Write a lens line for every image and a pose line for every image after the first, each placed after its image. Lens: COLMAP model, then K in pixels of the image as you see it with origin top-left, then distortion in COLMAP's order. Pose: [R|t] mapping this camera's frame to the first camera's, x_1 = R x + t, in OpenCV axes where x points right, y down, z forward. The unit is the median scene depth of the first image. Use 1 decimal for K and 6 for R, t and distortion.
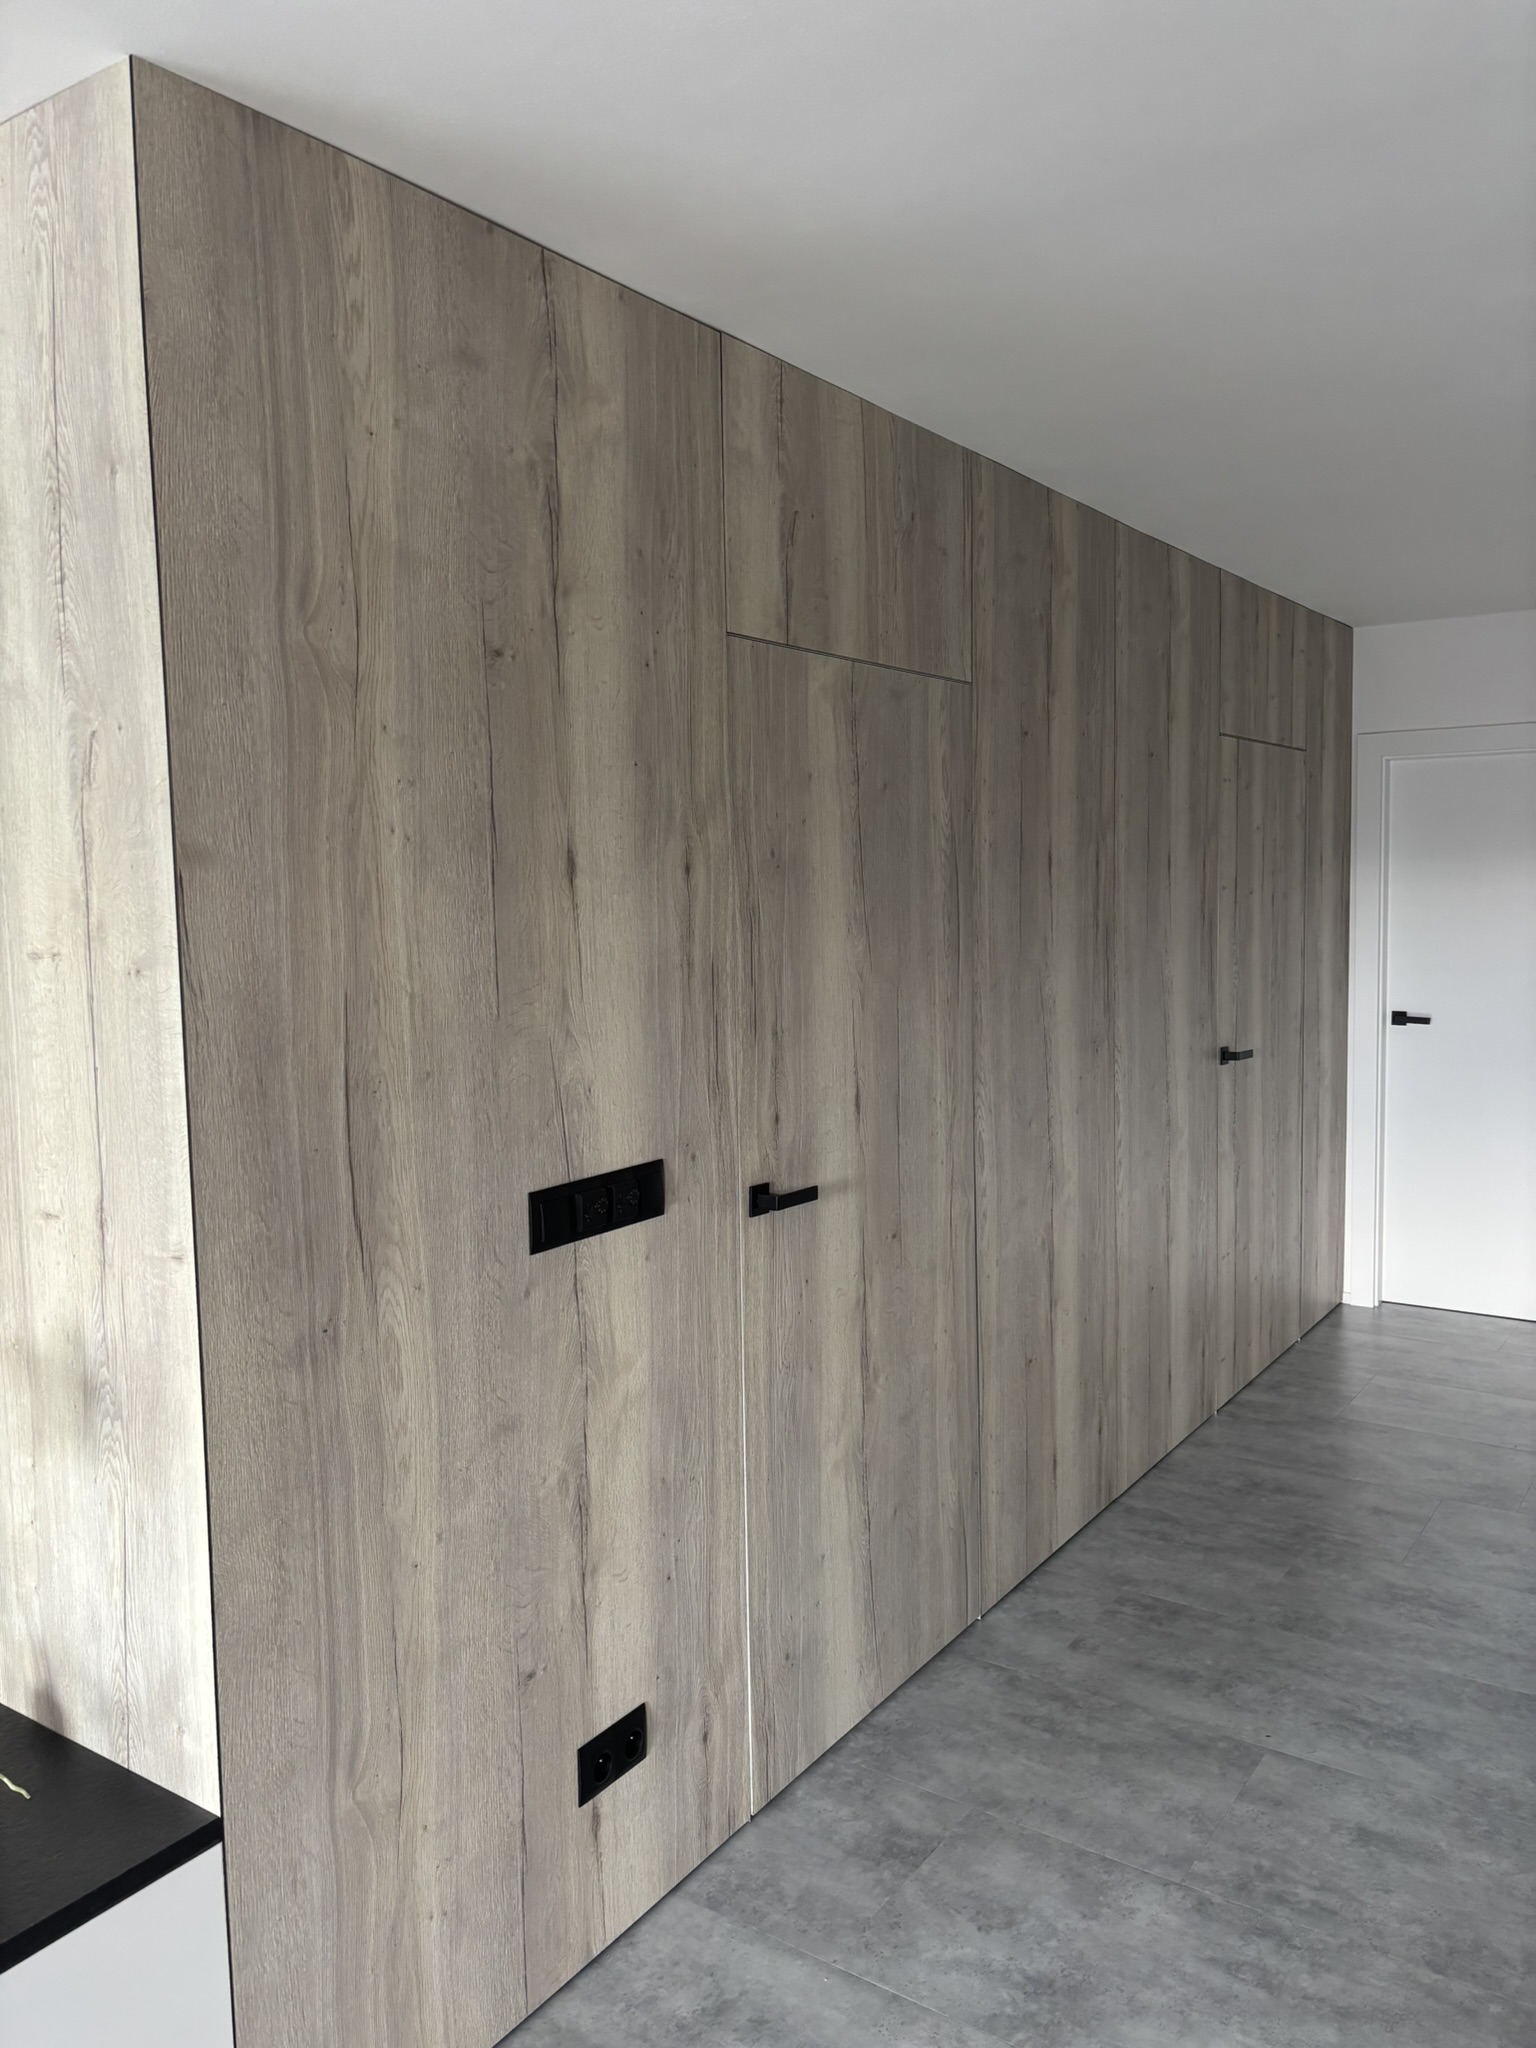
lens RADIAL K [[1559.4, 0, 772.0], [0, 1559.4, 1005.0], [0, 0, 1]] dist [0.055883, -0.069474]
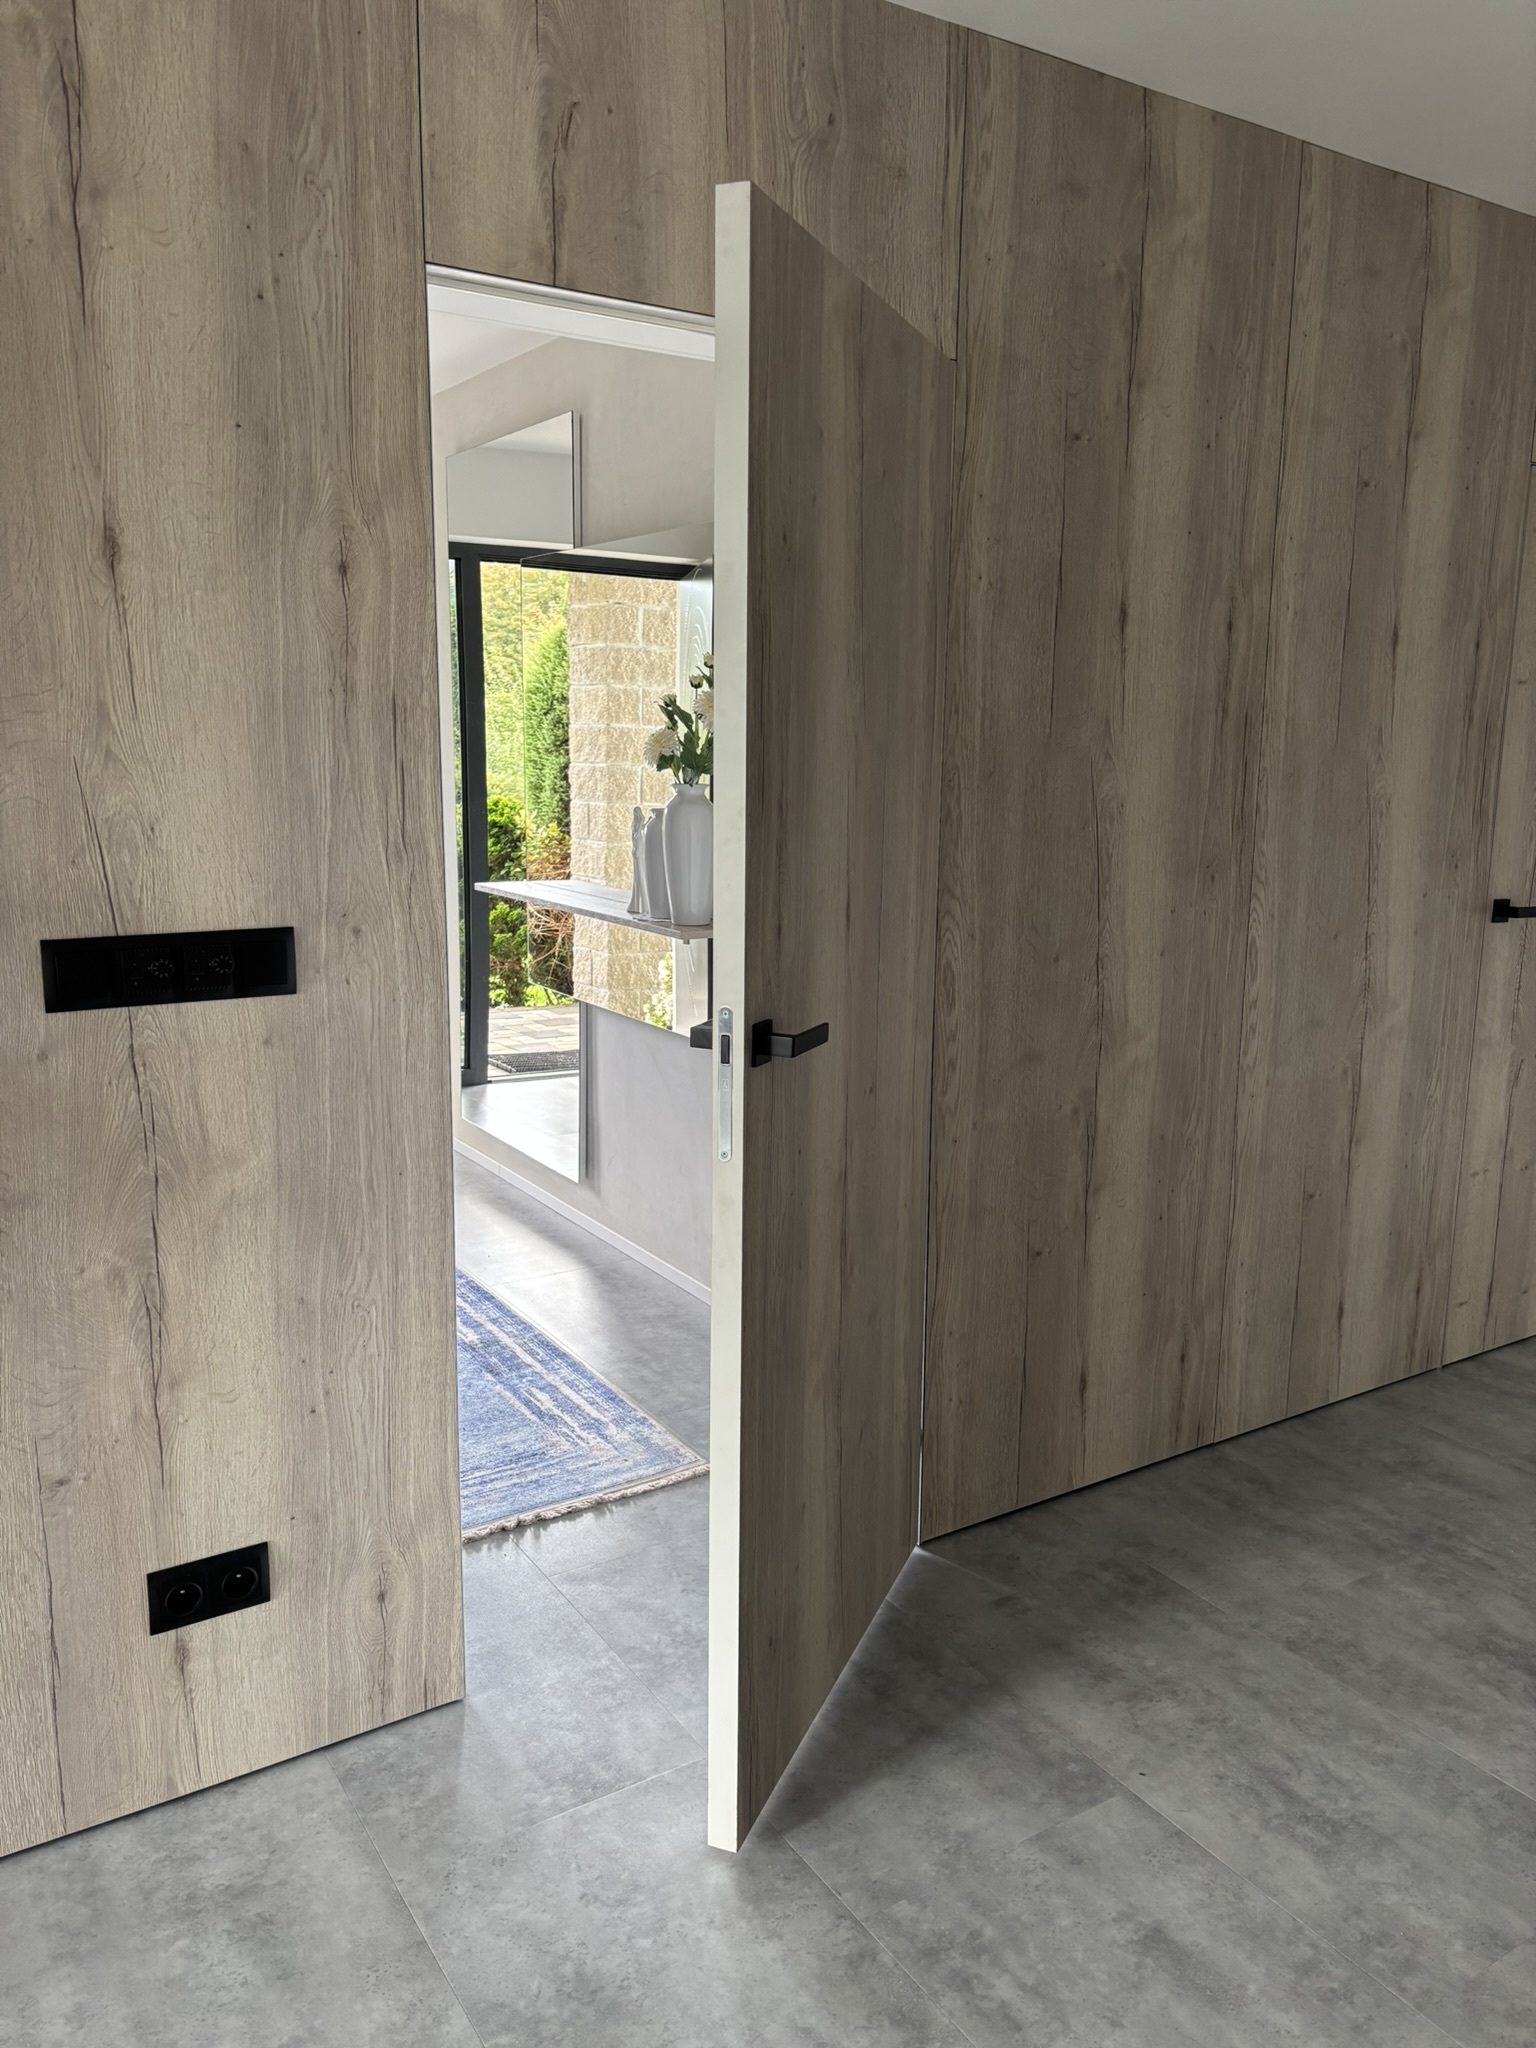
lens RADIAL K [[1552.9, 0, 768.0], [0, 1552.9, 1024.0], [0, 0, 1]] dist [0.048040, -0.056434]
pose [[0.920572, 0.097895, -0.378106, 0.461773], [-0.058890, 0.991802, 0.113407, 0.039955], [0.386108, -0.082133, 0.918790, 0.316836]]
